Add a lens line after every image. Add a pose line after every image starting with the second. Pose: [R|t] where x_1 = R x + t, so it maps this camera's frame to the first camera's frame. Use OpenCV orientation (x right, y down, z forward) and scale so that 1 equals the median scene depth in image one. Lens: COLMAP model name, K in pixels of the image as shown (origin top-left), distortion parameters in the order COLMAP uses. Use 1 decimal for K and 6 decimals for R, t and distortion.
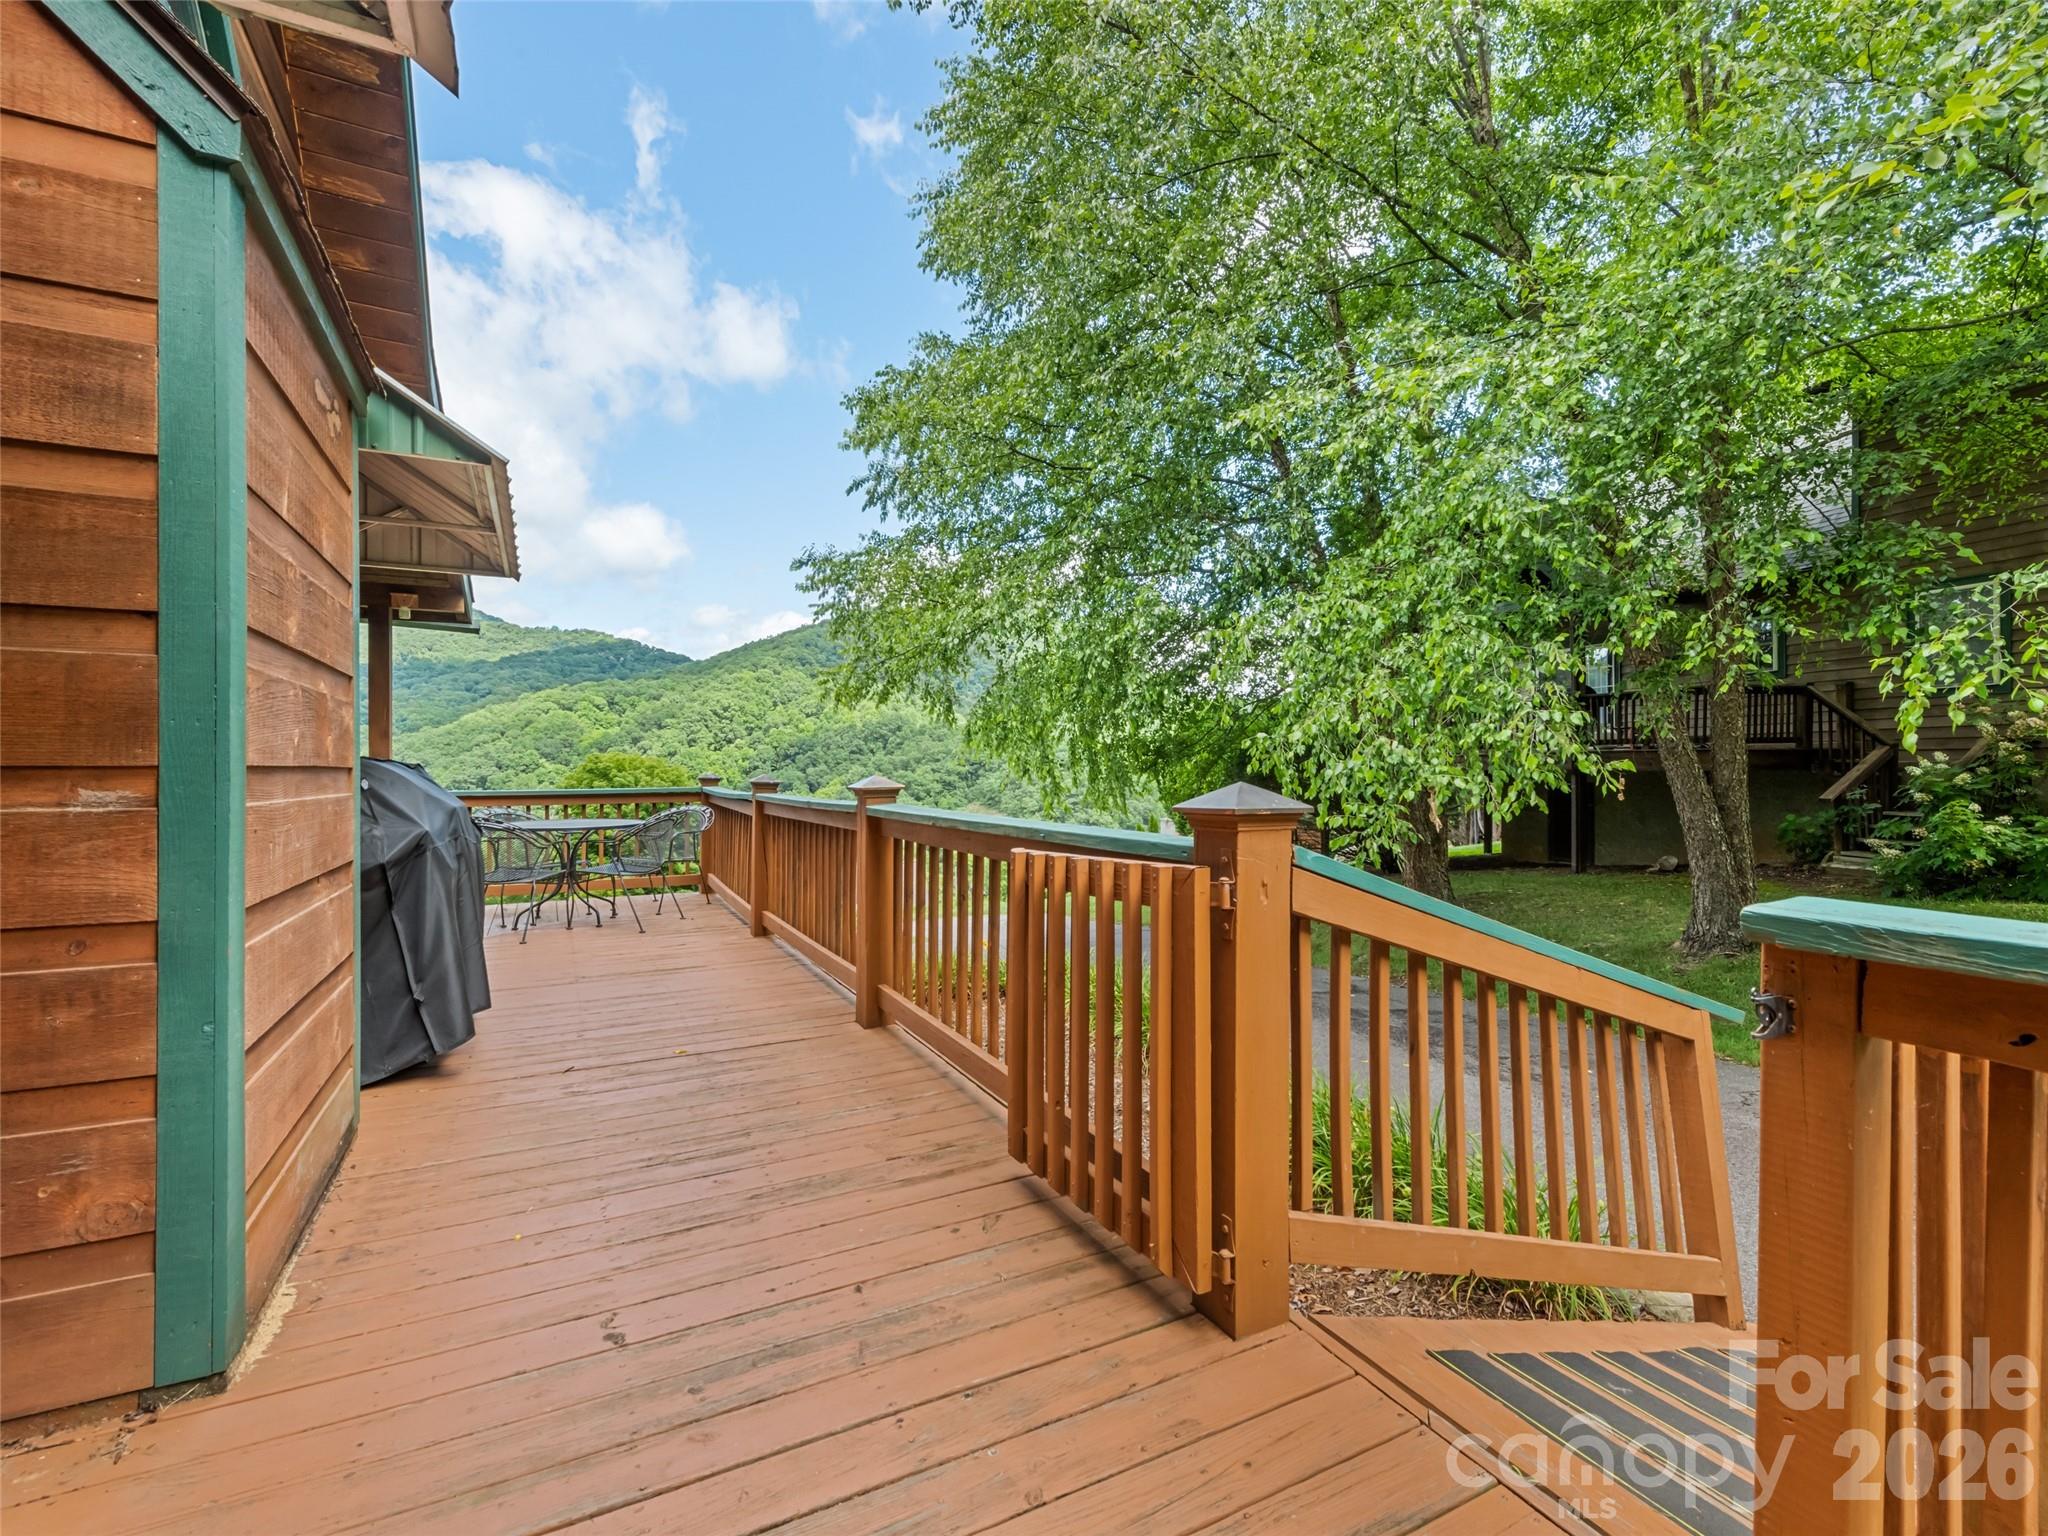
lens RADIAL K [[929.9, 0, 1033.9], [0, 929.9, 768.6], [0, 0, 1]] dist [-0.002638, -0.000570]
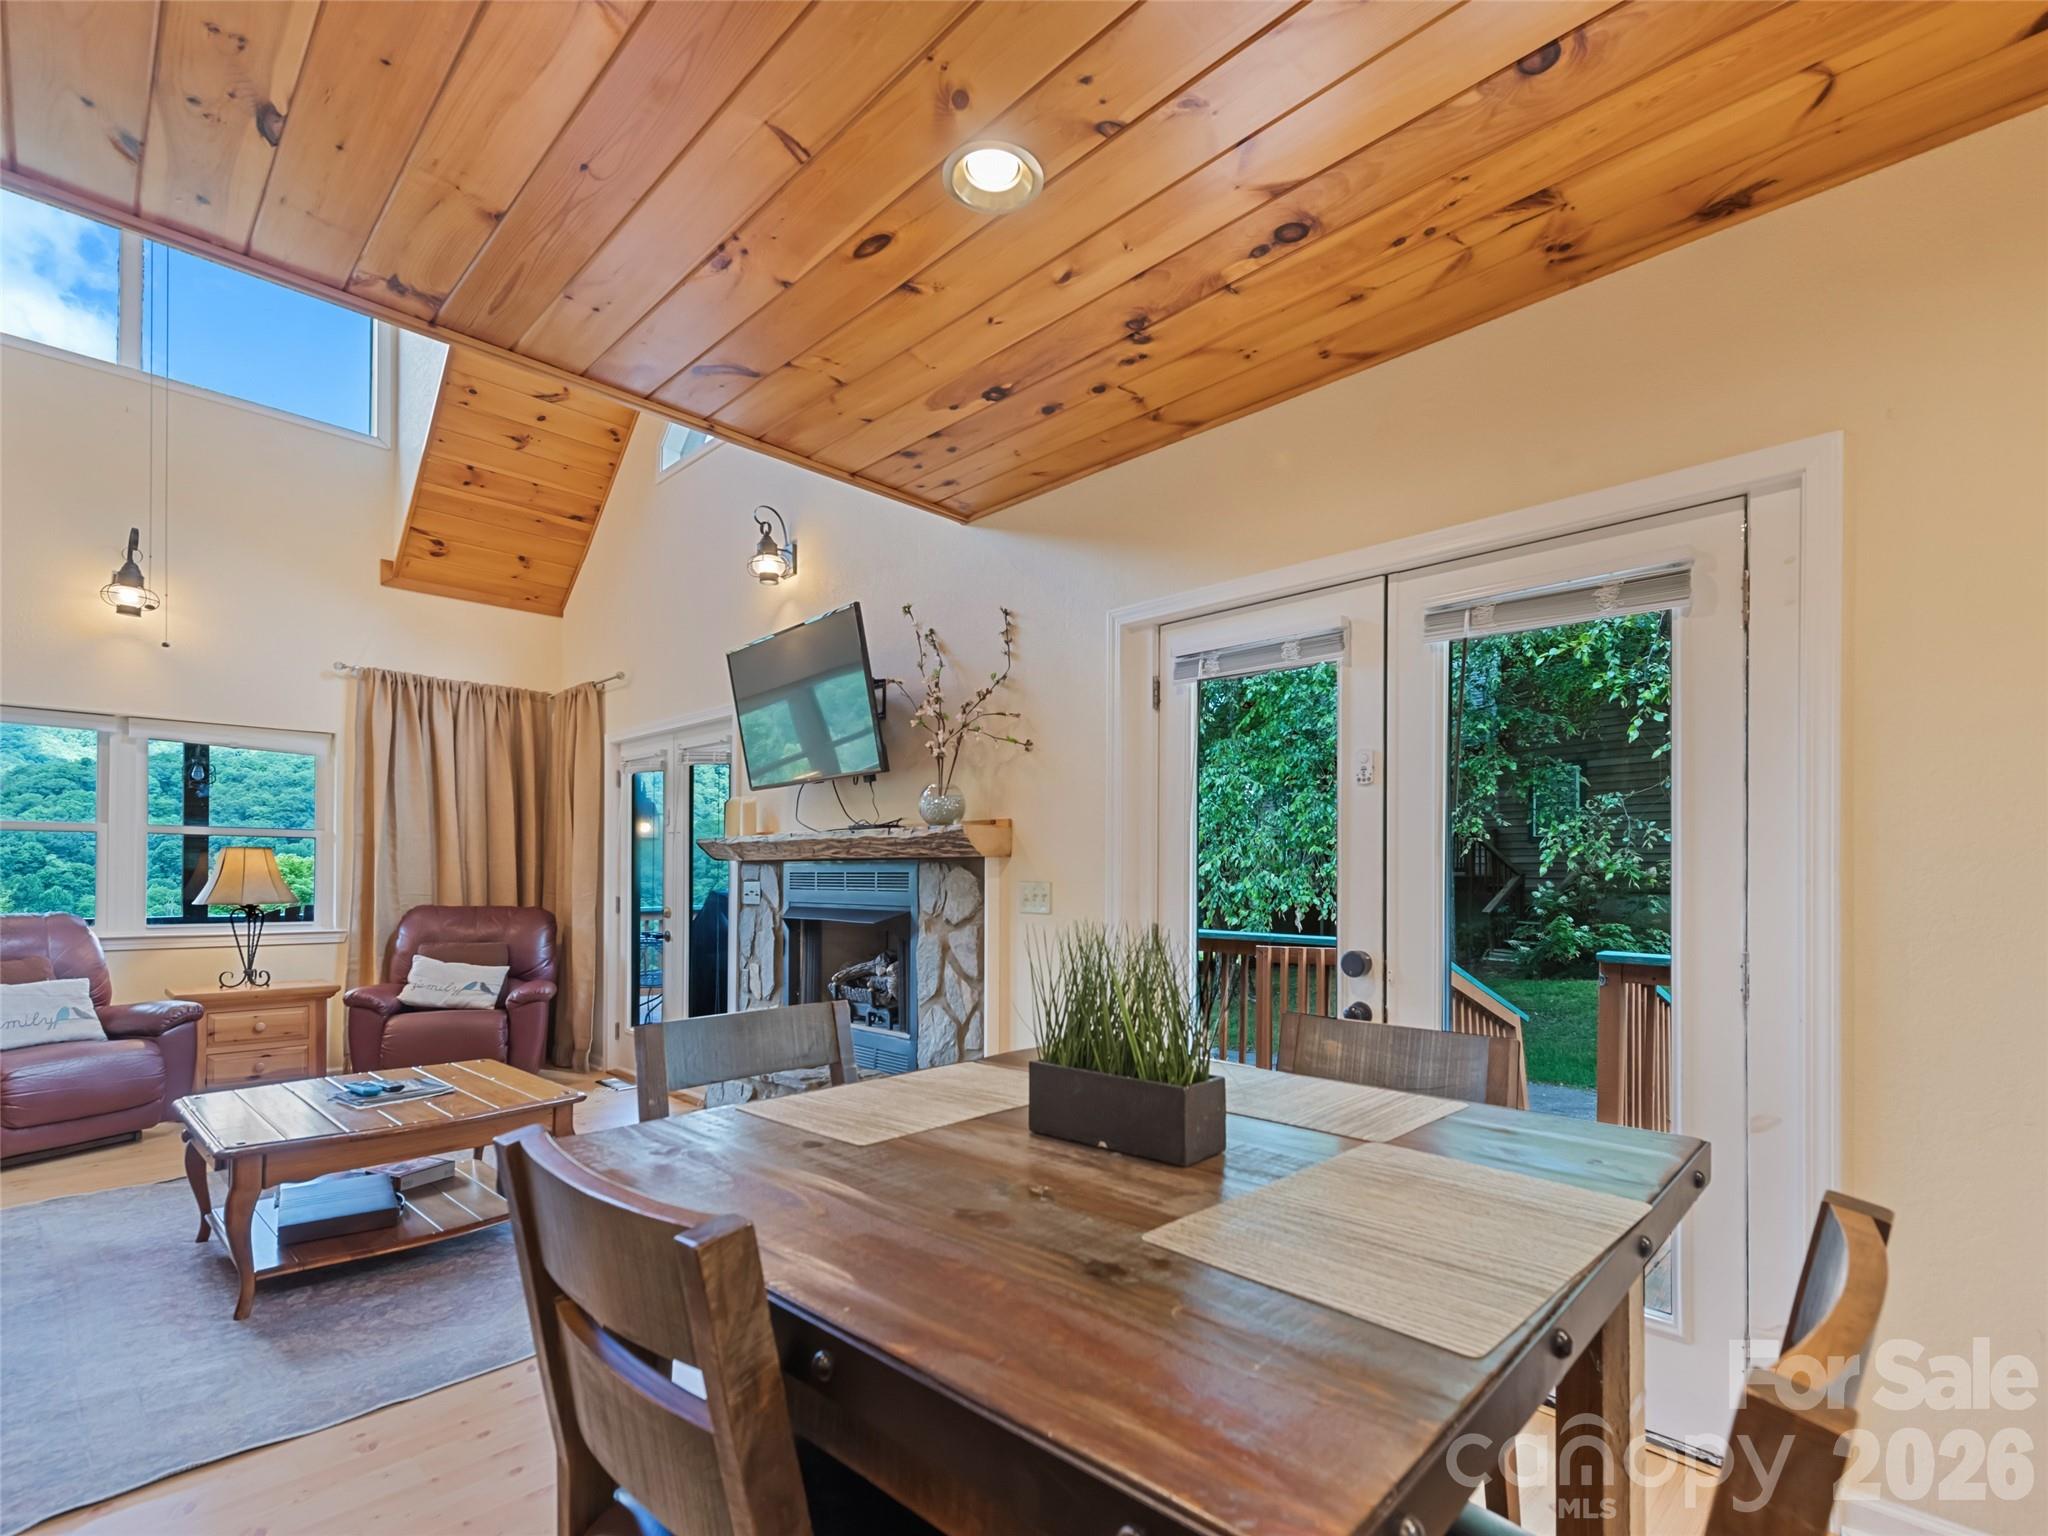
lens RADIAL K [[929.9, 0, 1014.2], [0, 929.9, 777.0], [0, 0, 1]] dist [-0.002638, -0.000570]
pose [[0.960837, 0.050085, 0.272551, -0.283544], [-0.022654, 0.994436, -0.102879, -0.012424], [-0.276187, 0.092675, 0.956625, -0.224142]]
